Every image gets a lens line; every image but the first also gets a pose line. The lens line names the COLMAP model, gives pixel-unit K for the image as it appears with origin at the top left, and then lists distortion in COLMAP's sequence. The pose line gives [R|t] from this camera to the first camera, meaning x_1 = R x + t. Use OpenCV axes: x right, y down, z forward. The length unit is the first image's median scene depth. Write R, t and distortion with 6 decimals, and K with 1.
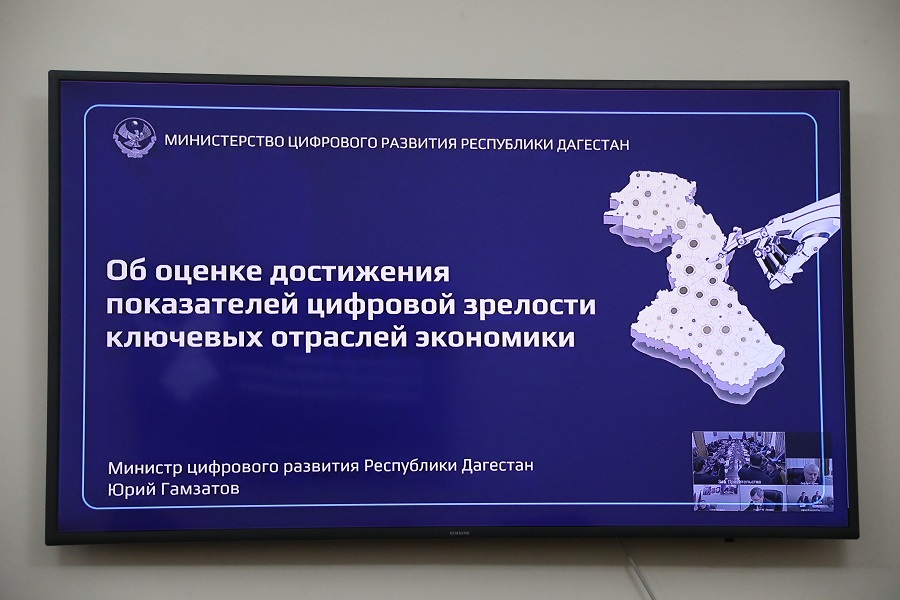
lens RADIAL K [[2970.0, 0, 454.5], [0, 2970.0, 298.9], [0, 0, 1]] dist [0.287277, 0.000000]
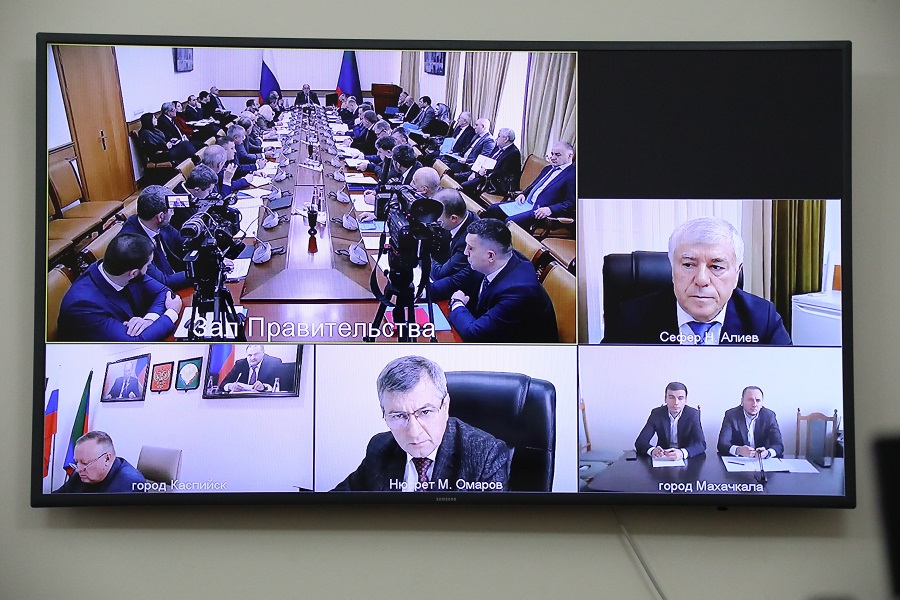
lens RADIAL K [[2970.0, 0, 443.6], [0, 2970.0, 295.7], [0, 0, 1]] dist [0.287277, 0.000000]
pose [[0.999960, 0.008004, -0.004022, 0.104009], [-0.007961, 0.999913, 0.010524, 0.057550], [0.004106, -0.010491, 0.999937, 0.824631]]
